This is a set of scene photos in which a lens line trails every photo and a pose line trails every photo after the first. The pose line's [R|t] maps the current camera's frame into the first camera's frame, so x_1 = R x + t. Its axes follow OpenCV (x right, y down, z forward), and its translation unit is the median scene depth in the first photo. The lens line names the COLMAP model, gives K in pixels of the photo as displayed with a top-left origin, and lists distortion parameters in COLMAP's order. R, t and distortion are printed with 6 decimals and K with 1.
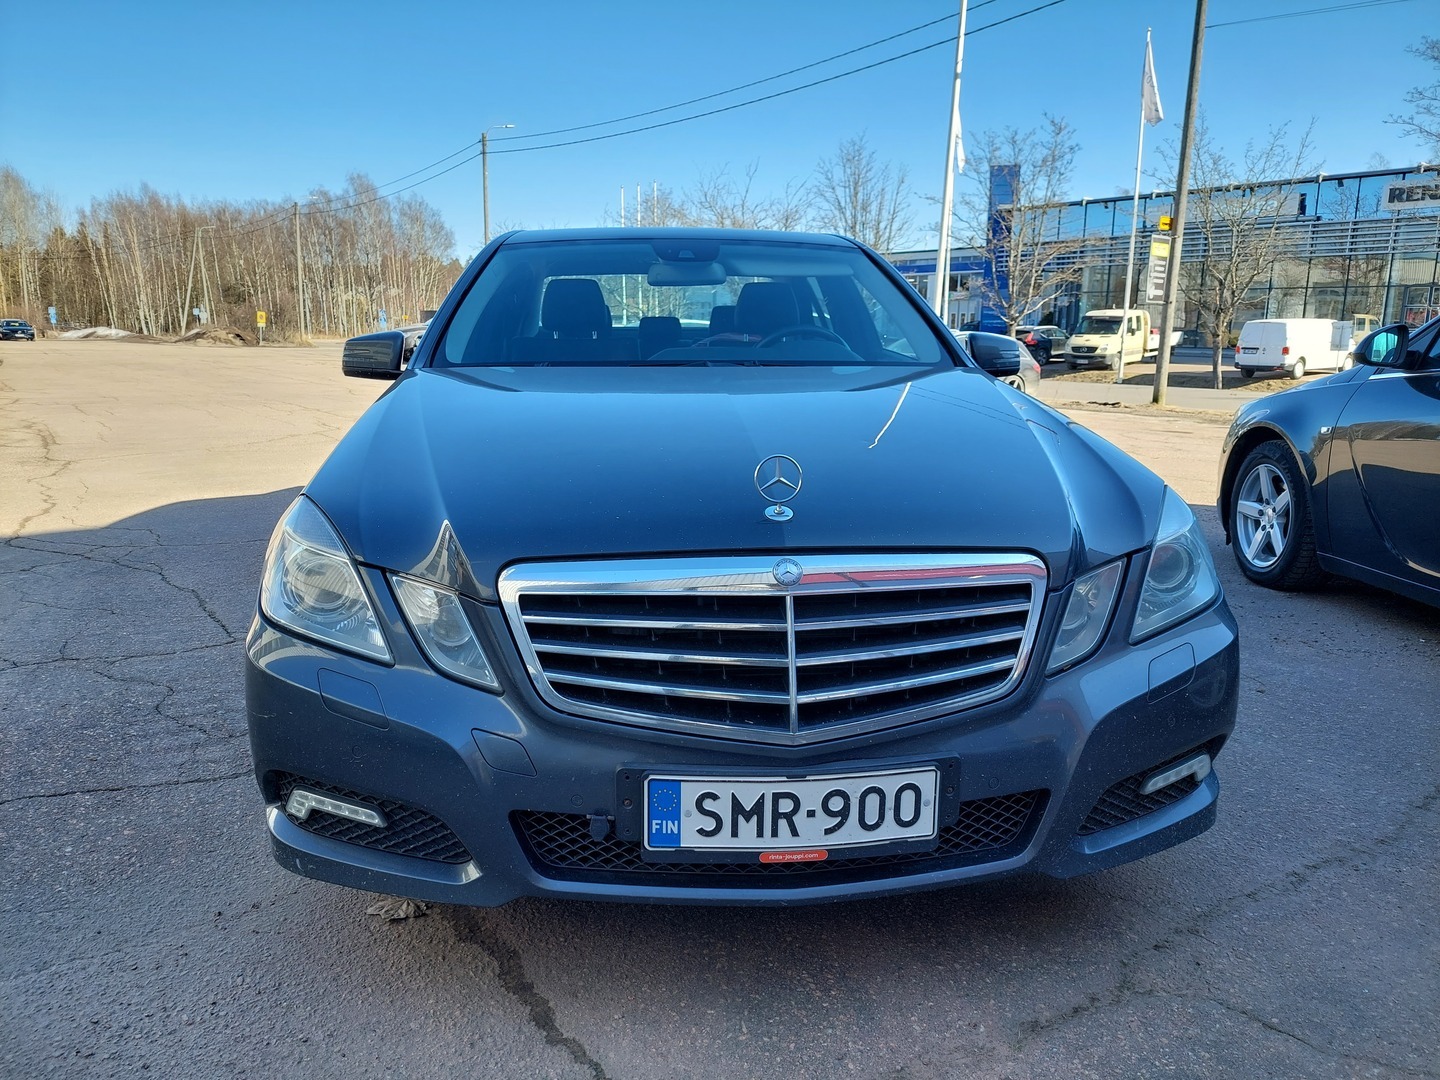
lens RADIAL K [[1043.3, 0, 715.0], [0, 1043.3, 540.9], [0, 0, 1]] dist [0.030436, -0.030253]
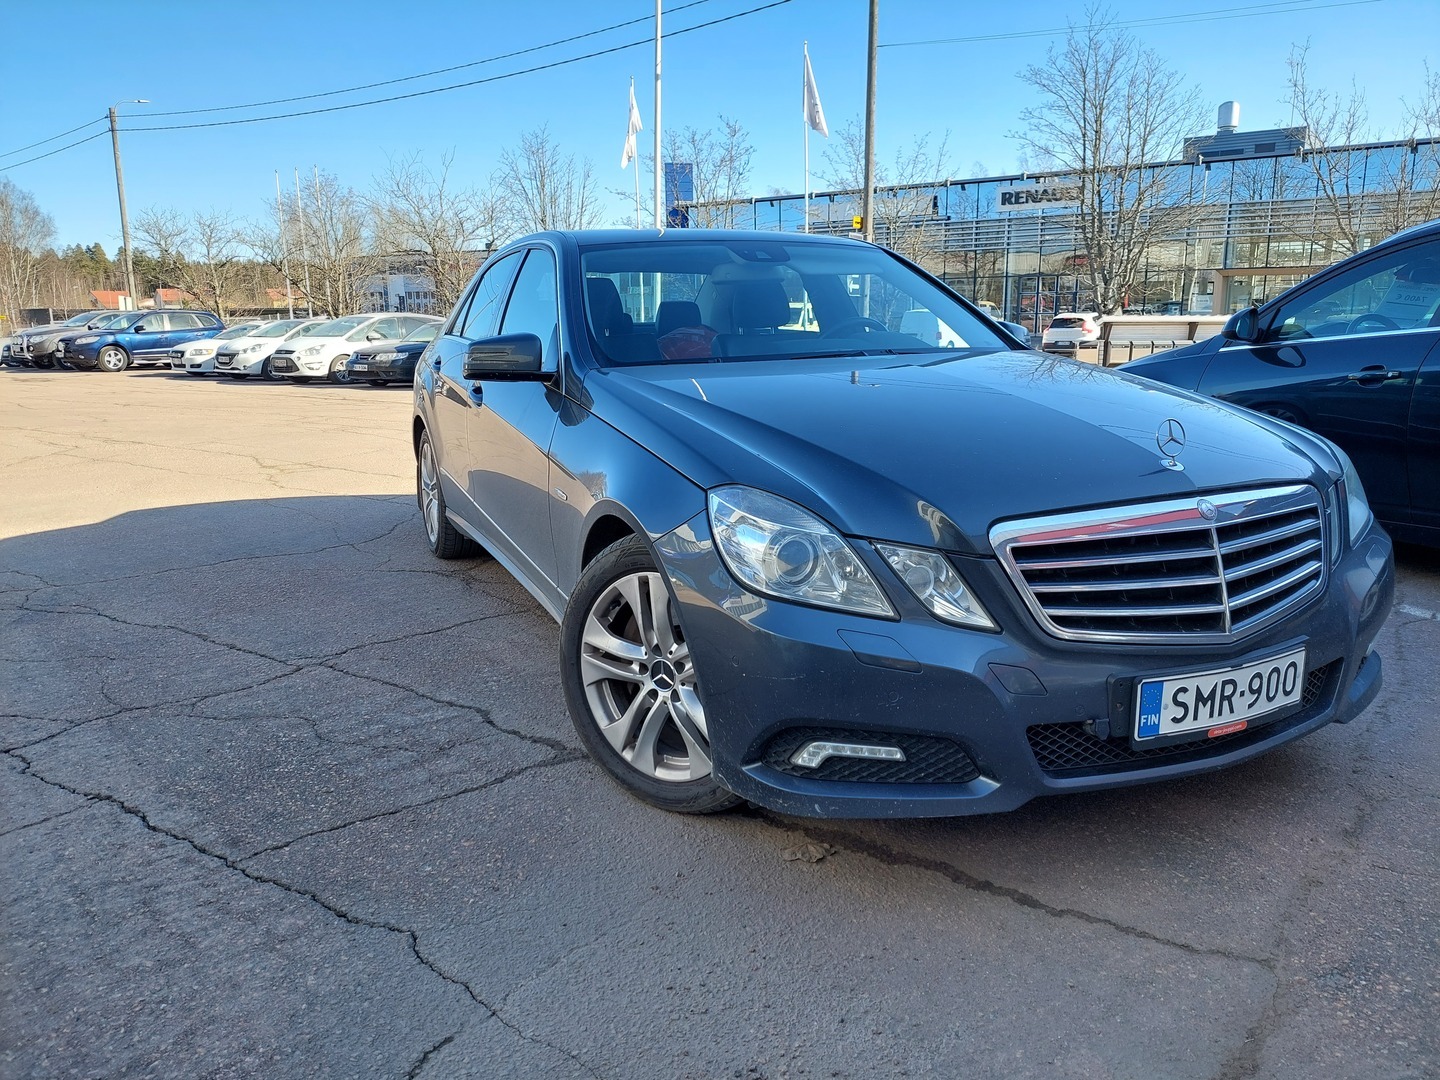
lens RADIAL K [[1043.3, 0, 711.0], [0, 1043.3, 543.5], [0, 0, 1]] dist [0.030436, -0.030253]
pose [[0.942325, -0.088736, 0.322722, -0.448750], [0.085555, 0.996043, 0.024058, -0.005583], [-0.323580, 0.004940, 0.946188, -0.007976]]
